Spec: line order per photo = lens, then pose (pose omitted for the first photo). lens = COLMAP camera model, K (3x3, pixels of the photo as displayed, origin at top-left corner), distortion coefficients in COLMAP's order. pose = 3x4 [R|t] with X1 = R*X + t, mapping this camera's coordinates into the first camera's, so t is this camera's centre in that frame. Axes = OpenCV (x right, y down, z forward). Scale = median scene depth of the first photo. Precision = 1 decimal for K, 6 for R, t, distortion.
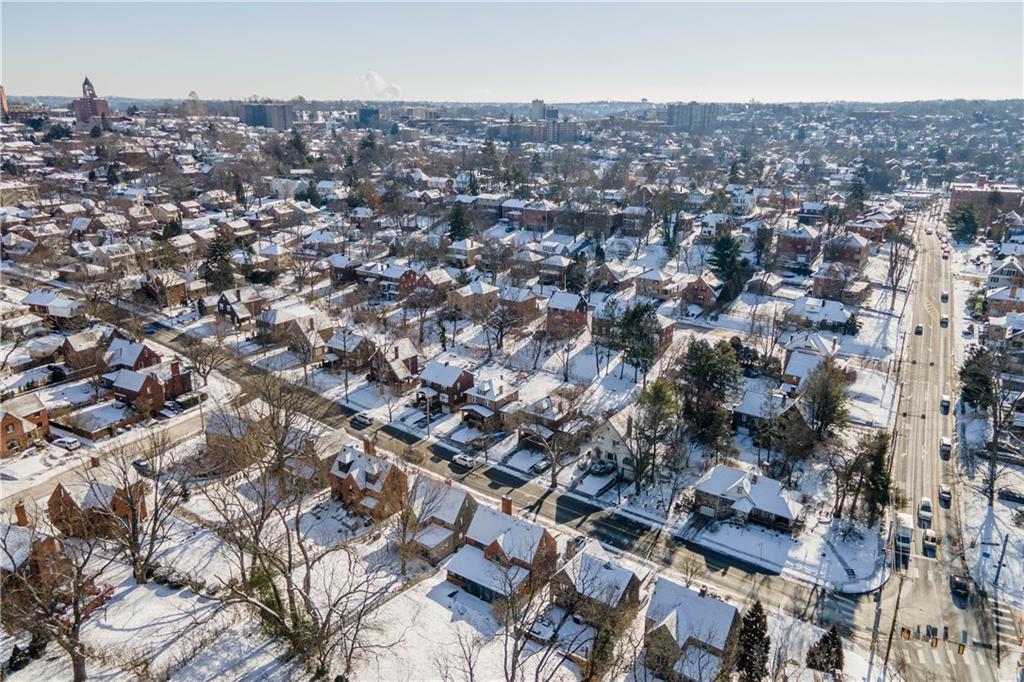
lens RADIAL K [[725.2, 0, 512.0], [0, 725.2, 341.0], [0, 0, 1]] dist [0.048844, 0.001210]
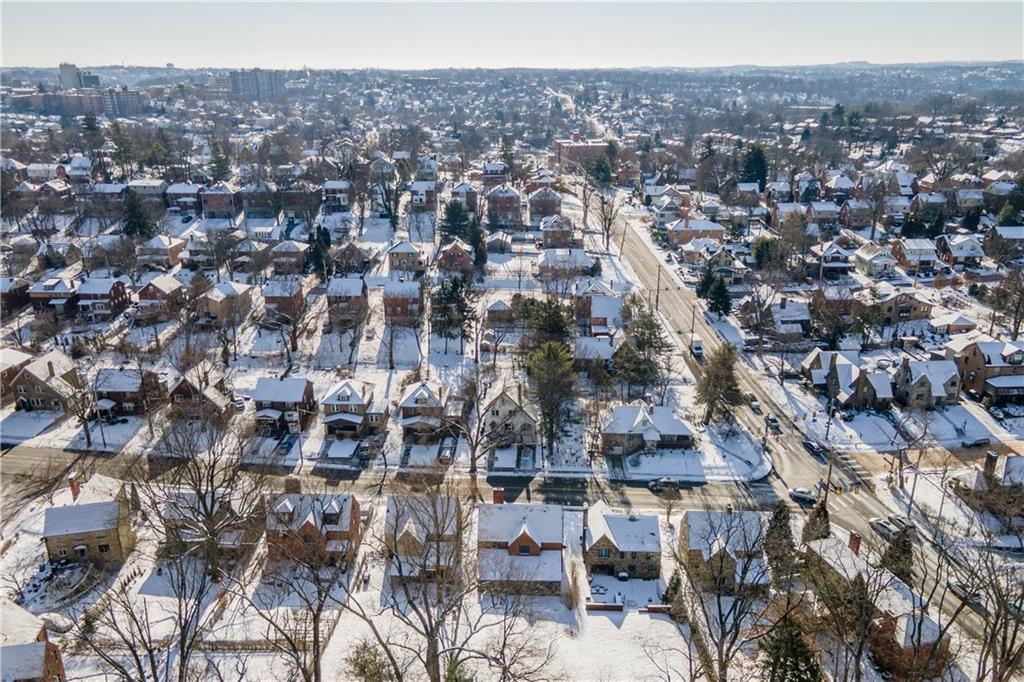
lens RADIAL K [[725.2, 0, 512.0], [0, 725.2, 341.0], [0, 0, 1]] dist [0.048844, 0.001210]
pose [[0.842433, -0.198753, 0.500804, -0.252987], [0.178343, 0.979944, 0.088906, -0.035149], [-0.508430, 0.014418, 0.860983, 0.092416]]
